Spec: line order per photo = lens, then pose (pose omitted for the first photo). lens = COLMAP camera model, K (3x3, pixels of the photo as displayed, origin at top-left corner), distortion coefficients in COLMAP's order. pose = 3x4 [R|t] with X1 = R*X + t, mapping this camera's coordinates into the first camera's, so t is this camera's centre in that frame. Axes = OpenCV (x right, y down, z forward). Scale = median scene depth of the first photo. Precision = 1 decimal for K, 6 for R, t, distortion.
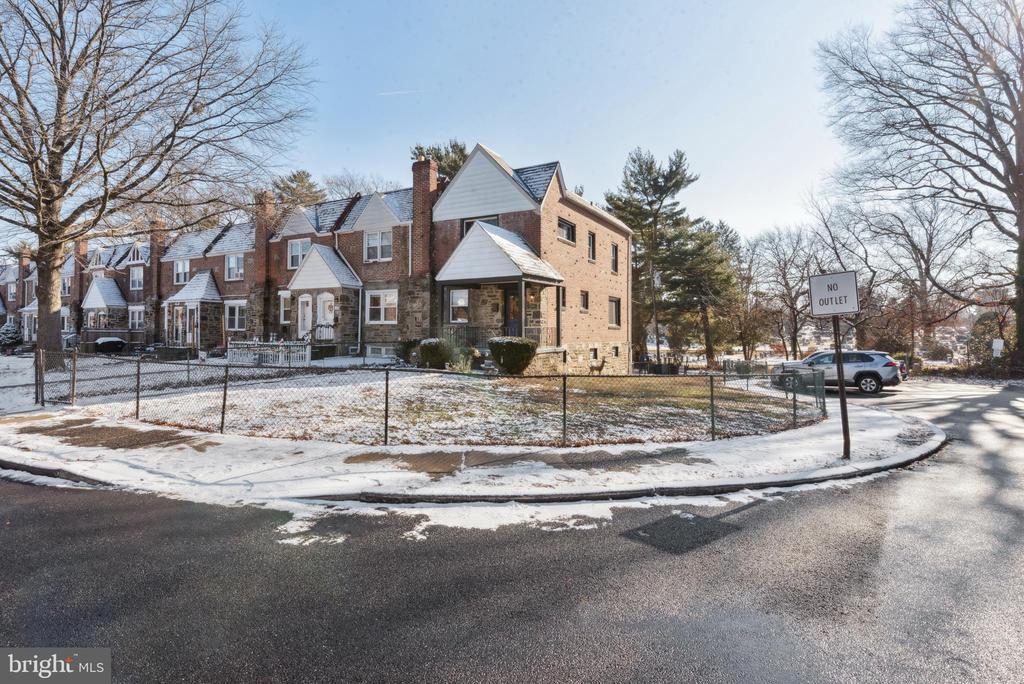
lens RADIAL K [[552.6, 0, 512.0], [0, 552.6, 342.0], [0, 0, 1]] dist [-0.000862, -0.000101]
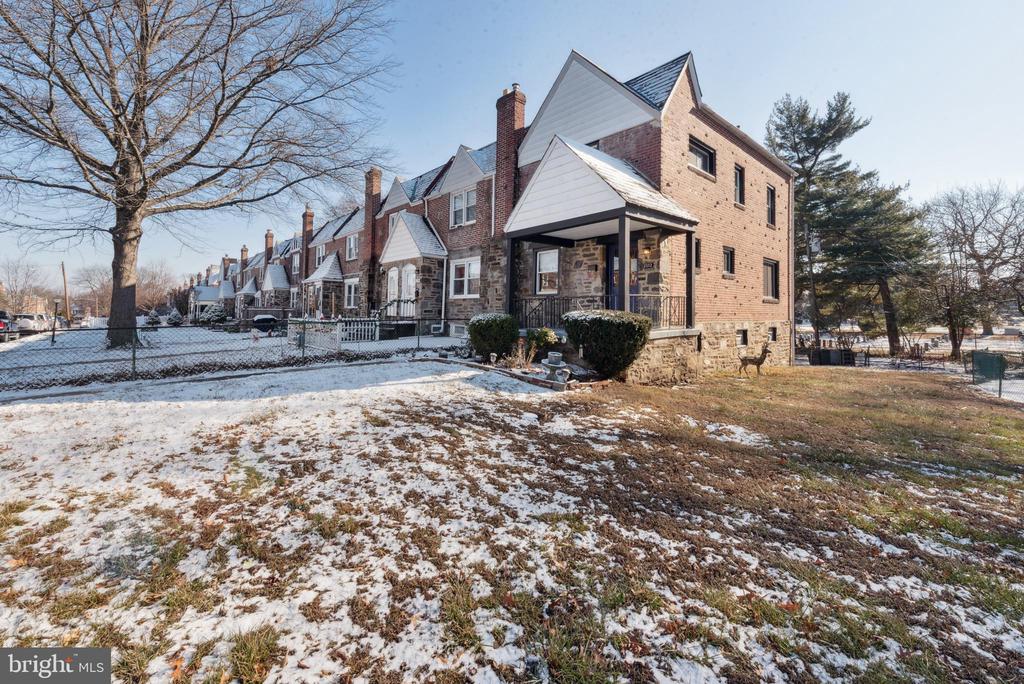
lens RADIAL K [[432.2, 0, 514.0], [0, 432.2, 317.5], [0, 0, 1]] dist [0.002289, 0.000144]
pose [[0.957603, 0.002733, -0.288079, 0.027977], [-0.004922, 0.999964, -0.006875, 0.001160], [0.288050, 0.008001, 0.957582, 0.387698]]
